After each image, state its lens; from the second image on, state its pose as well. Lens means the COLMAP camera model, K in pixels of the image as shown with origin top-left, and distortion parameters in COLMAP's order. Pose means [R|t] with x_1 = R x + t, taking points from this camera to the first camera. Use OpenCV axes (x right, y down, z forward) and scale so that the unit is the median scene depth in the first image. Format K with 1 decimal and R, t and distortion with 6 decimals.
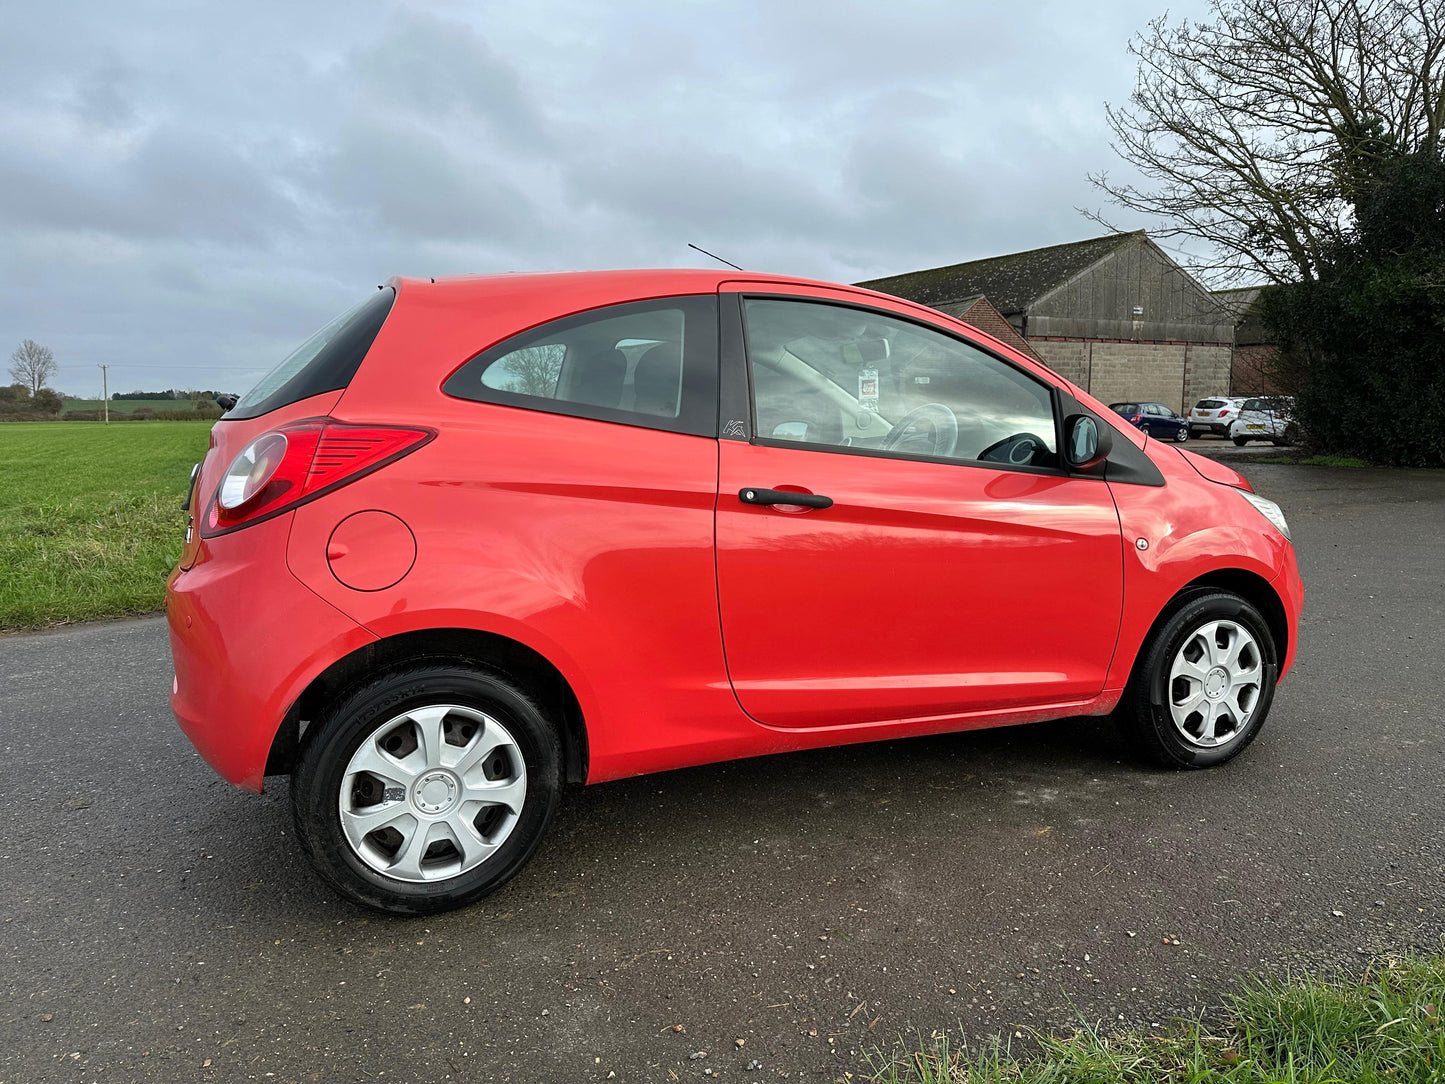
lens RADIAL K [[1015.7, 0, 725.4], [0, 1015.7, 519.6], [0, 0, 1]] dist [0.033375, -0.040823]
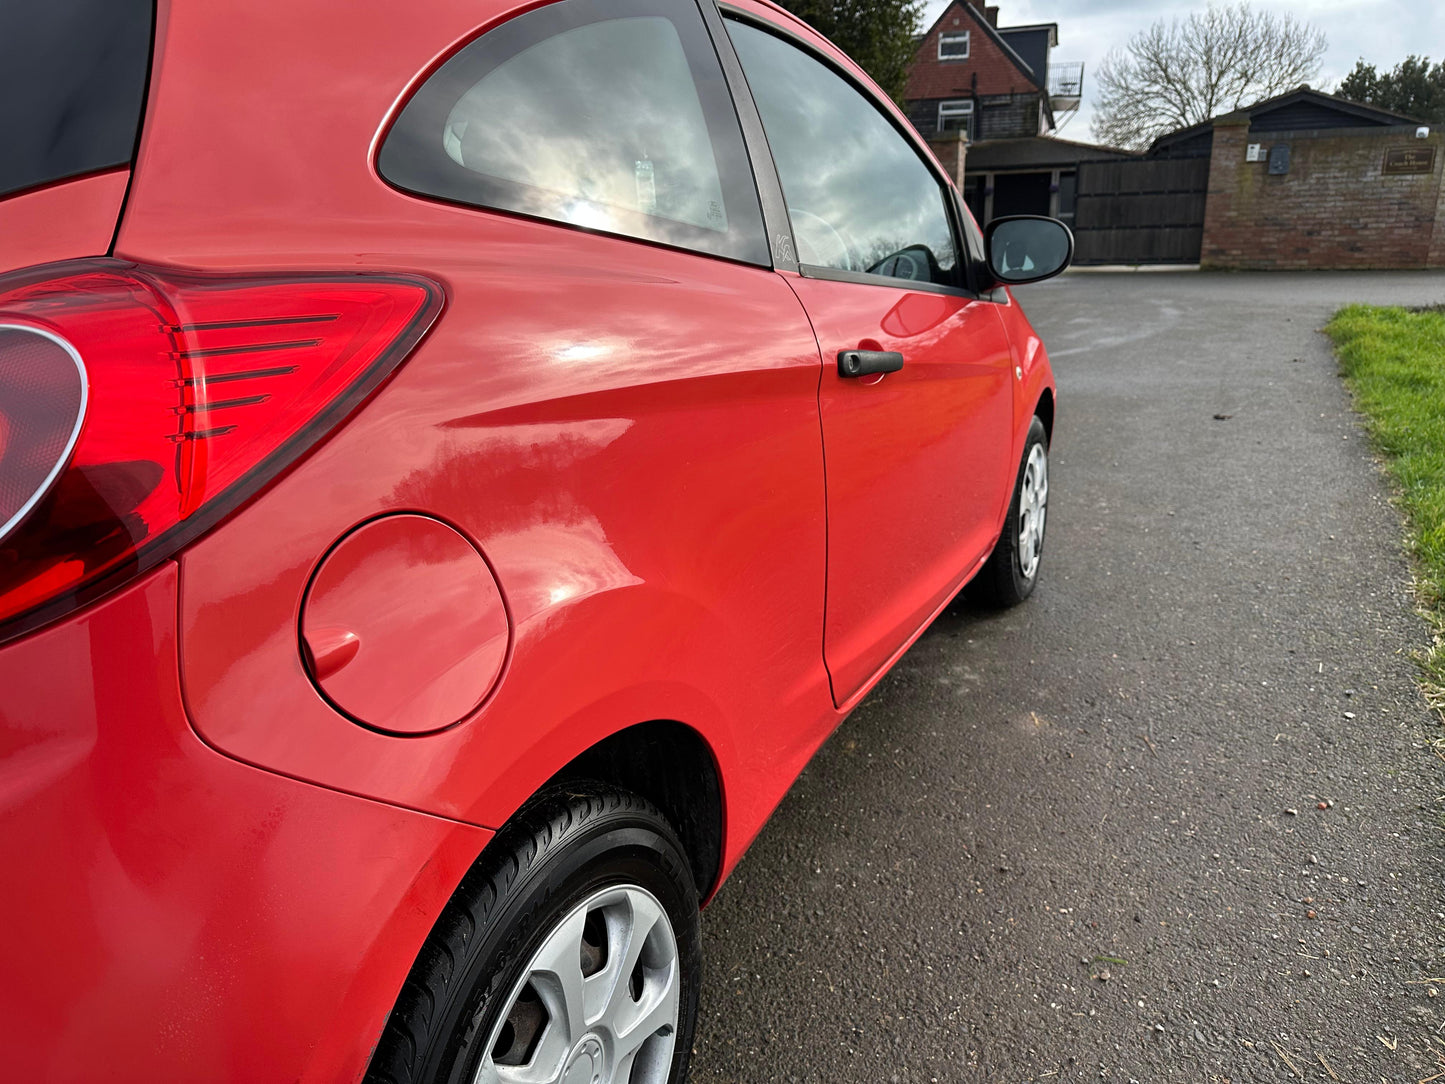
lens RADIAL K [[1021.0, 0, 719.5], [0, 1021.0, 544.7], [0, 0, 1]] dist [0.032815, -0.059414]
pose [[0.766826, -0.214789, 0.604850, -0.342130], [0.100381, 0.970883, 0.217508, -0.047250], [-0.633957, -0.106075, 0.766059, 0.464903]]
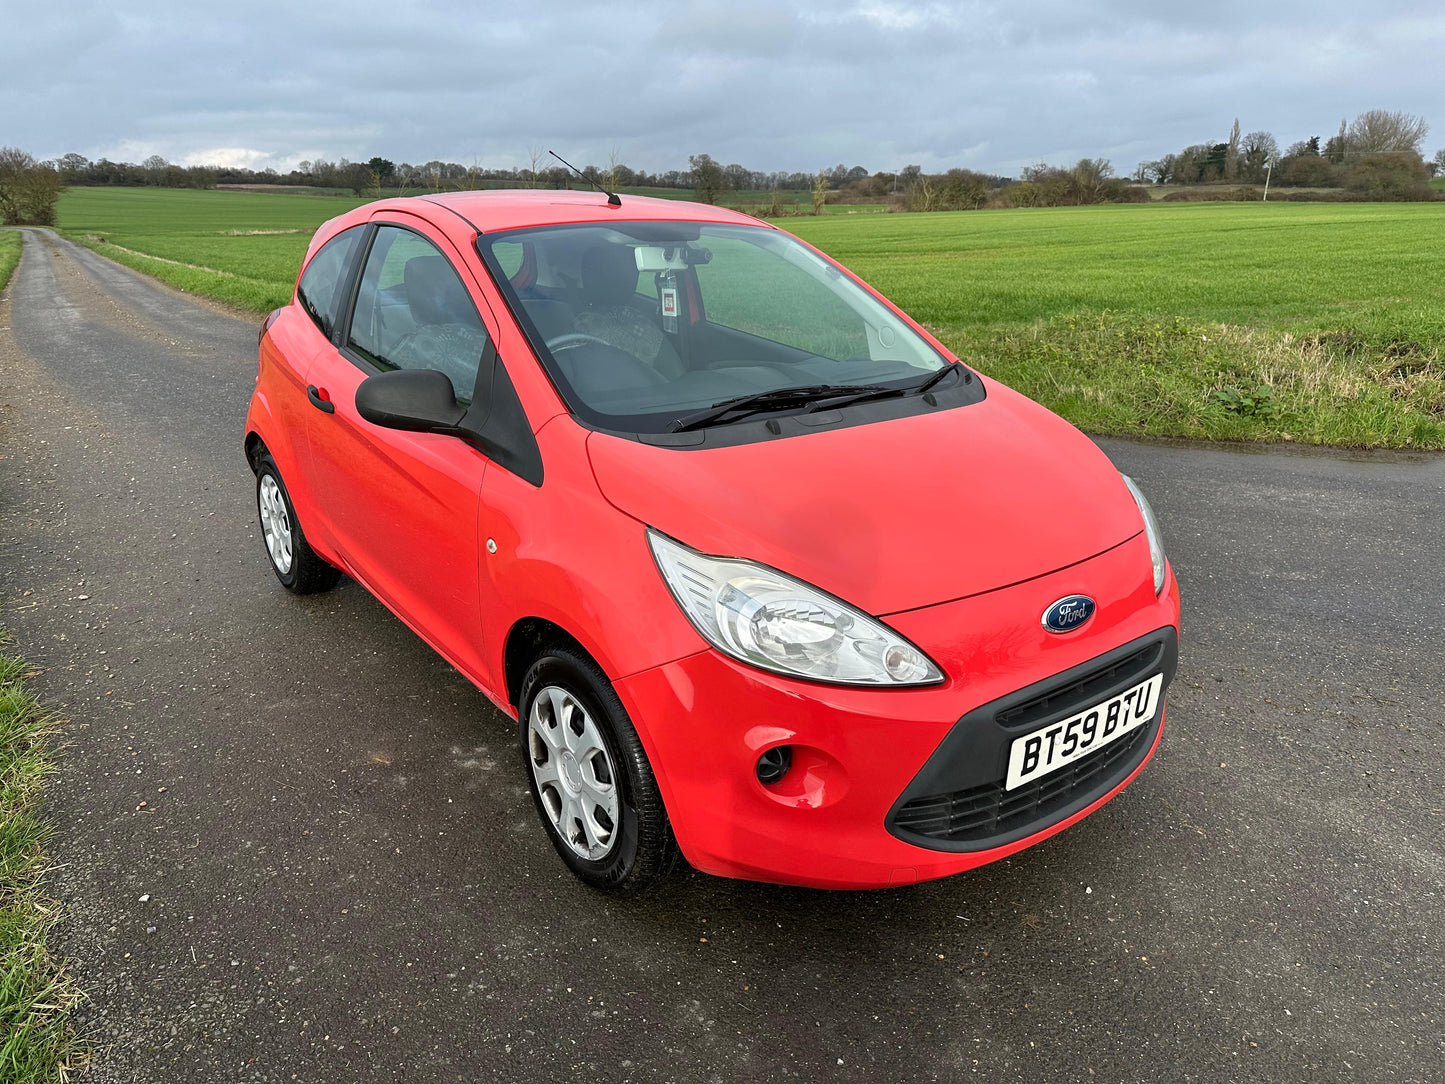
lens RADIAL K [[1020.7, 0, 720.2], [0, 1020.7, 532.2], [0, 0, 1]] dist [0.038286, -0.050216]
pose [[0.251222, 0.300192, -0.920202, 1.159895], [-0.093134, 0.953777, 0.285719, -0.225521], [0.963438, 0.013923, 0.267568, 0.935438]]
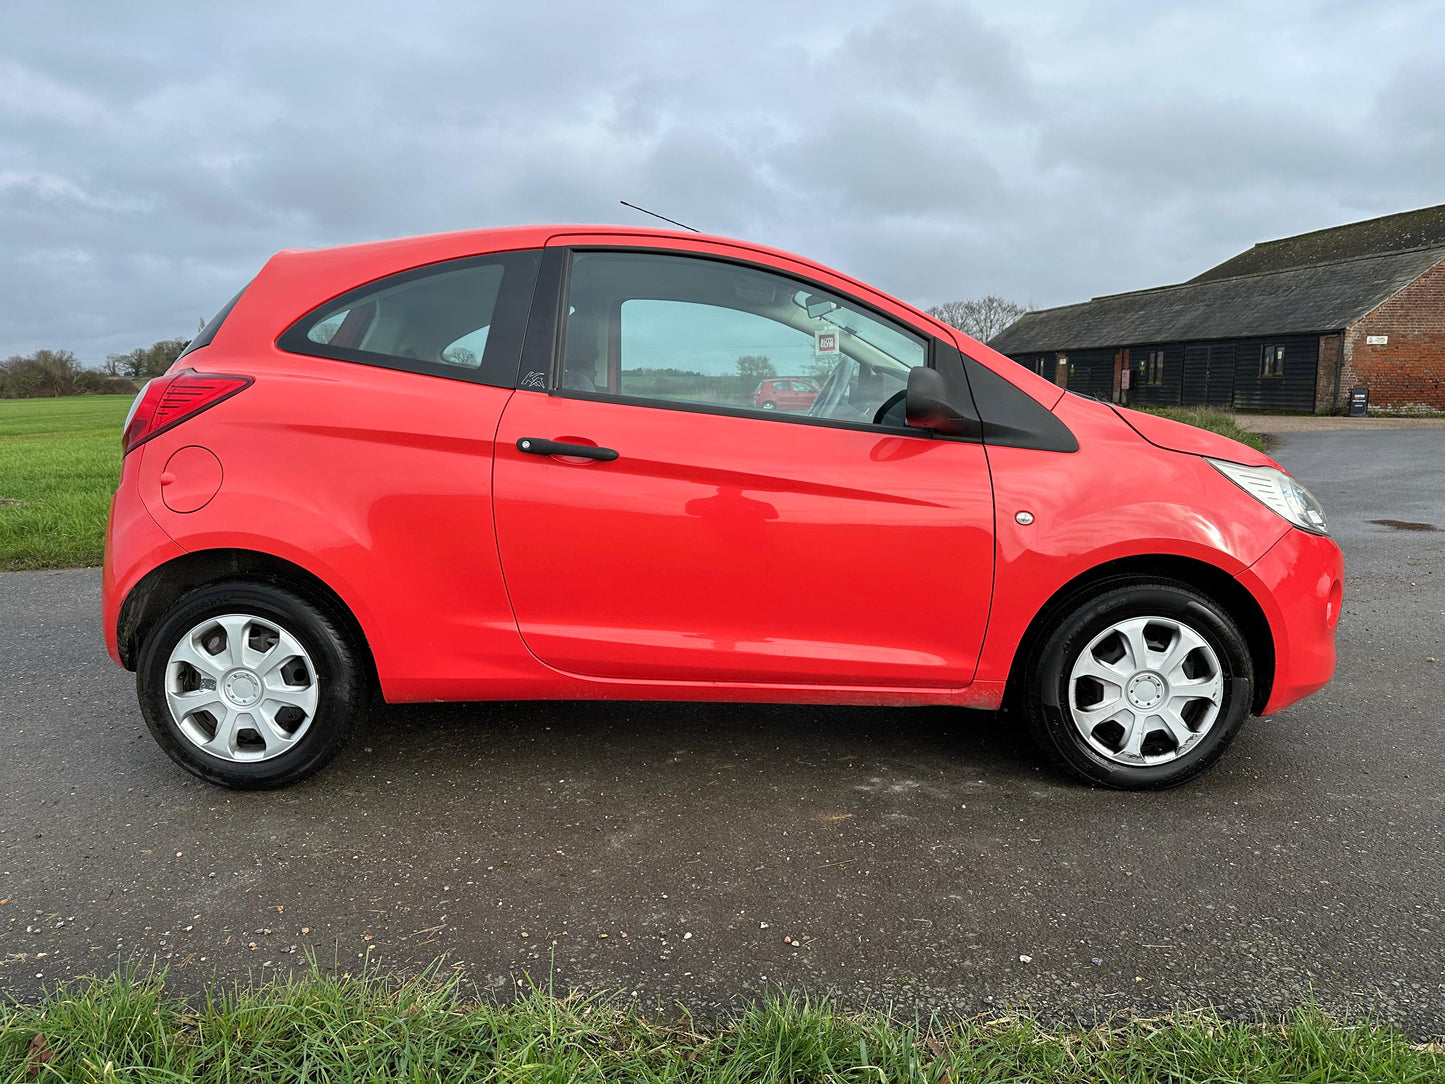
lens RADIAL K [[1008.7, 0, 725.0], [0, 1008.7, 537.5], [0, 0, 1]] dist [0.044907, -0.057120]
pose [[0.916425, 0.060393, -0.395624, 0.502061], [-0.042857, 0.997673, 0.053021, 0.005784], [0.397906, -0.031635, 0.916881, 0.110988]]
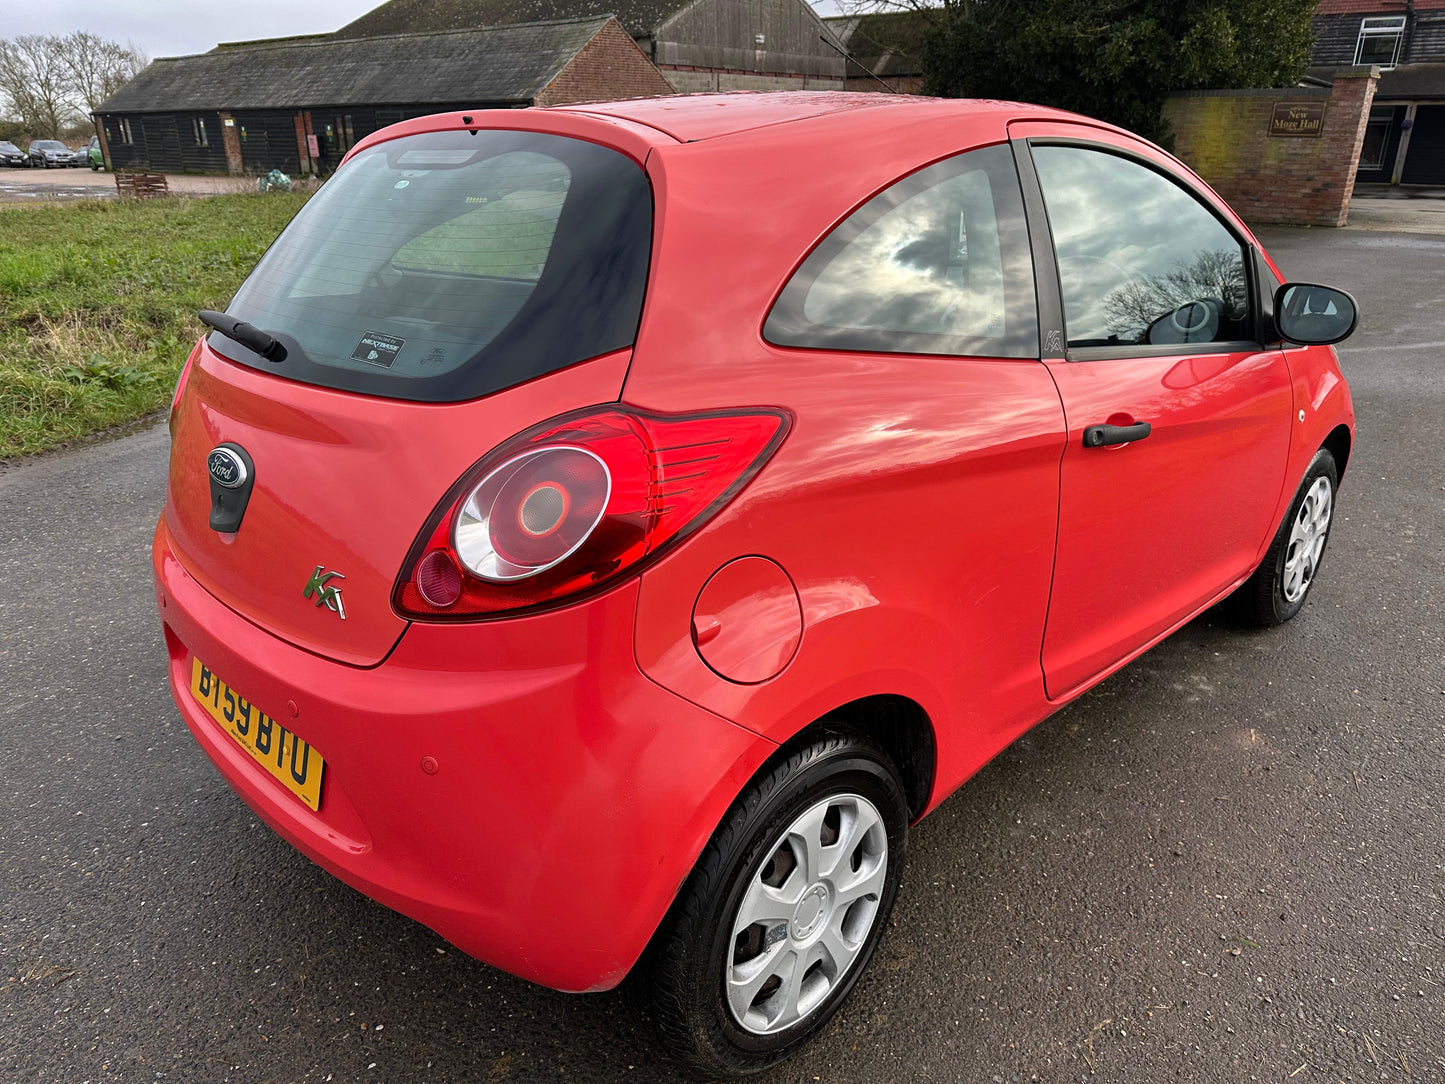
lens RADIAL K [[1026.7, 0, 719.6], [0, 1026.7, 536.2], [0, 0, 1]] dist [-0.000731, -0.004666]
pose [[0.929661, -0.132596, 0.343728, -0.411824], [0.039010, 0.963171, 0.266043, -0.136329], [-0.366345, -0.233921, 0.900595, 0.318116]]
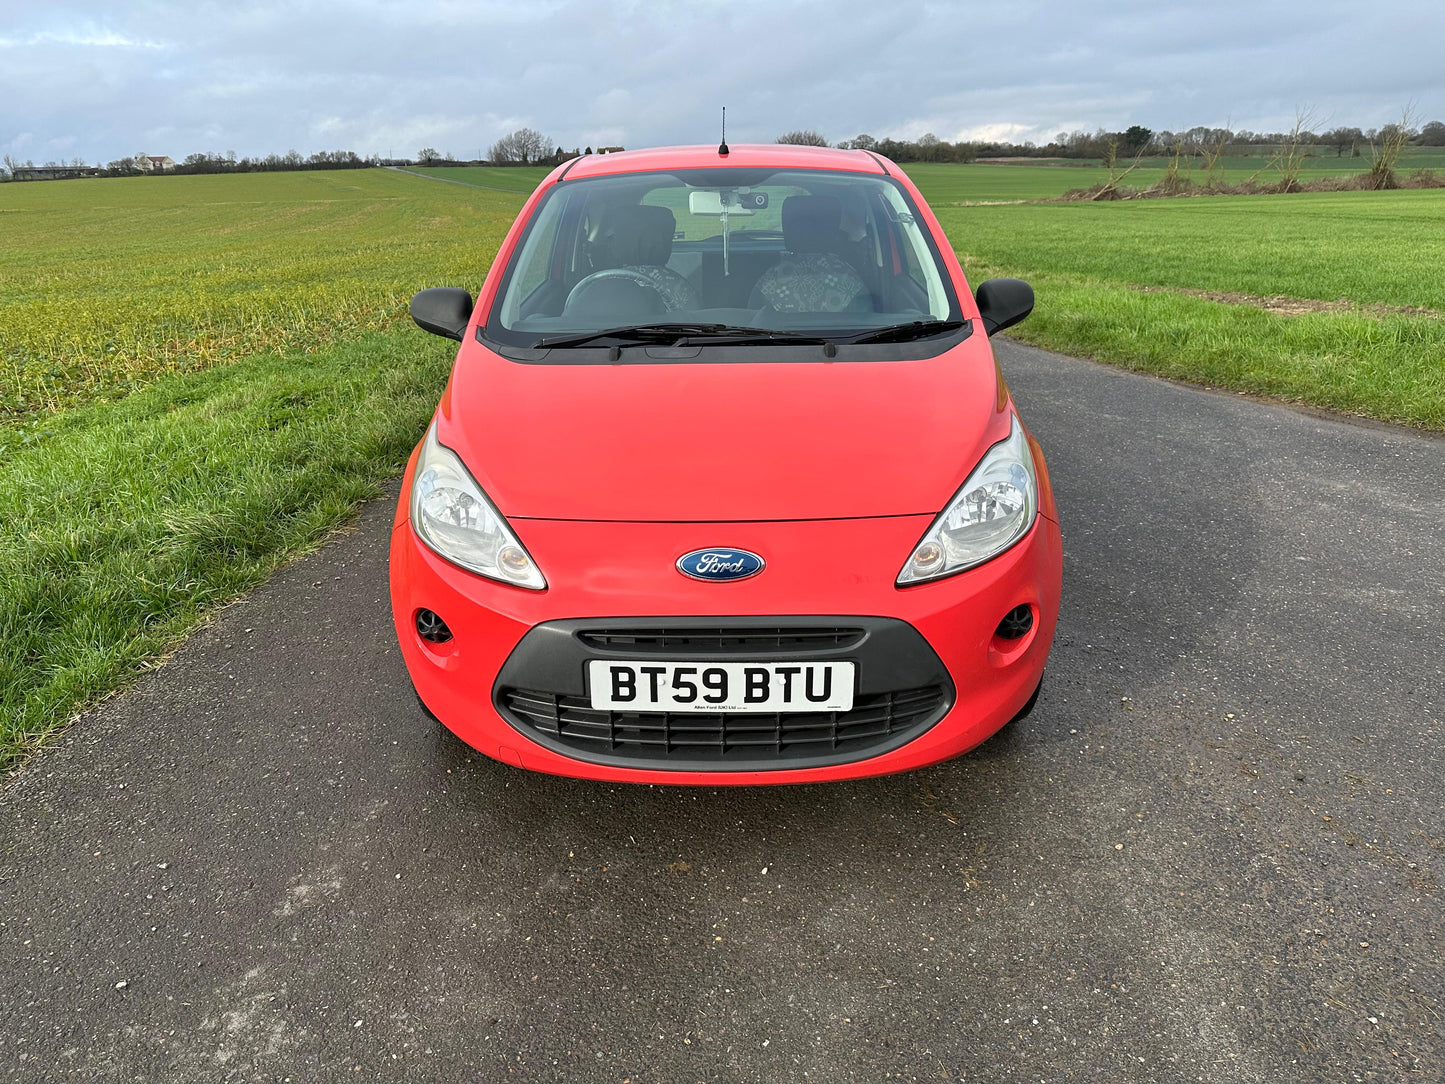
lens RADIAL K [[1015.6, 0, 720.5], [0, 1015.6, 542.3], [0, 0, 1]] dist [0.057187, -0.075062]
pose [[-0.397215, 0.316610, -0.861382, 1.166672], [-0.069324, 0.925571, 0.372171, -0.257737], [0.915103, 0.207547, -0.345702, 1.571264]]
